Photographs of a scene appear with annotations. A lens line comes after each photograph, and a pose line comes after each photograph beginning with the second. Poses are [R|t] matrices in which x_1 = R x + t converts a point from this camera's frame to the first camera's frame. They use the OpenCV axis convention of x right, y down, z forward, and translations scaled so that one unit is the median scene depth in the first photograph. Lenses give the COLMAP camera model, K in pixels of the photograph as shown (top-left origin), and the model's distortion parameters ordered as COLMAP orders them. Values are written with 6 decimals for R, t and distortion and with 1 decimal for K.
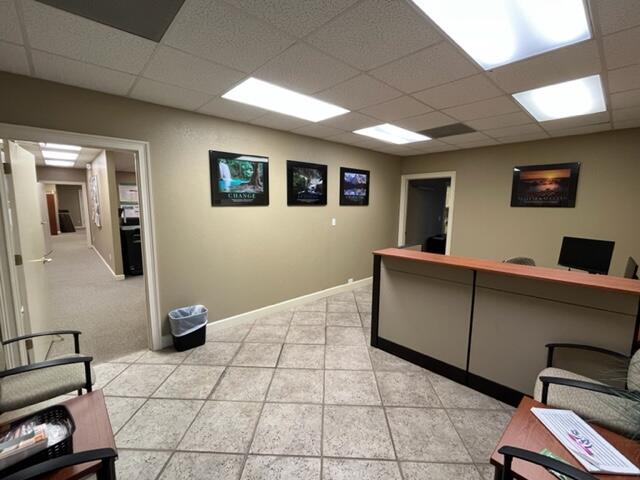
lens RADIAL K [[282.9, 0, 320.6], [0, 282.9, 242.3], [0, 0, 1]] dist [-0.001135, 0.000039]
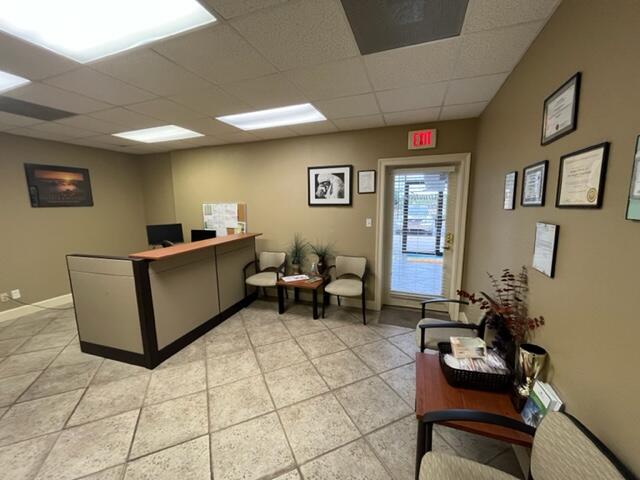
lens RADIAL K [[264.9, 0, 316.6], [0, 264.9, 241.4], [0, 0, 1]] dist [0.004516, 0.000216]
pose [[-0.455679, -0.131172, 0.880427, -0.784005], [0.132053, 0.968177, 0.212591, -0.126473], [-0.880295, 0.213136, -0.423856, 0.917026]]
